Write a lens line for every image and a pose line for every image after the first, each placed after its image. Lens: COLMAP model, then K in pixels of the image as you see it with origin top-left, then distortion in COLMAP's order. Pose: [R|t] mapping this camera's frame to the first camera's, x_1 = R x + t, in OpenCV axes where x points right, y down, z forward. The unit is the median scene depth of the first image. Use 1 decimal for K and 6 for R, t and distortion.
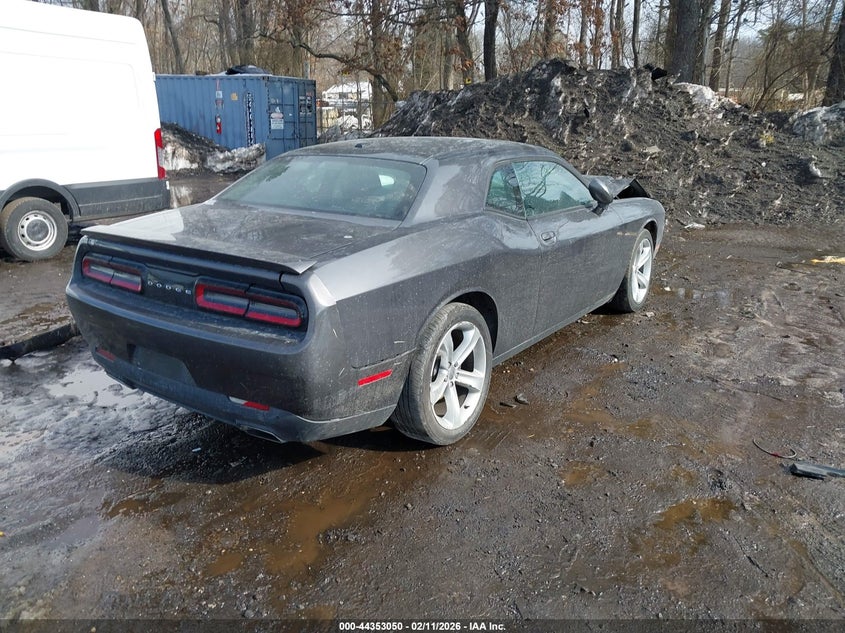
lens RADIAL K [[672.3, 0, 422.5], [0, 672.3, 316.5], [0, 0, 1]] dist [0.008068, 0.002485]
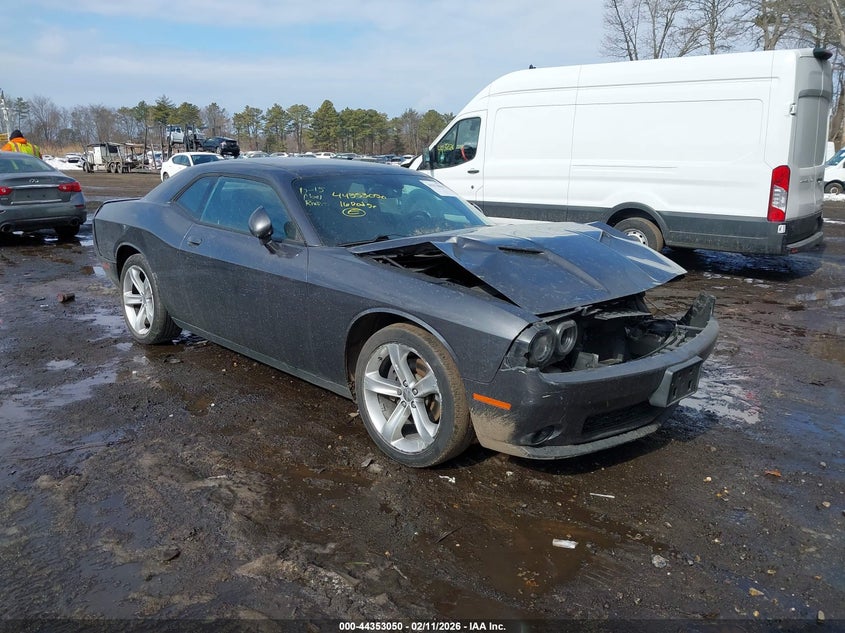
lens RADIAL K [[672.3, 0, 422.5], [0, 672.3, 316.5], [0, 0, 1]] dist [0.008068, 0.002485]
pose [[-0.182308, 0.219585, -0.958408, 0.932791], [-0.297919, 0.916586, 0.266673, -0.311686], [0.937021, 0.334144, -0.101683, 1.166402]]
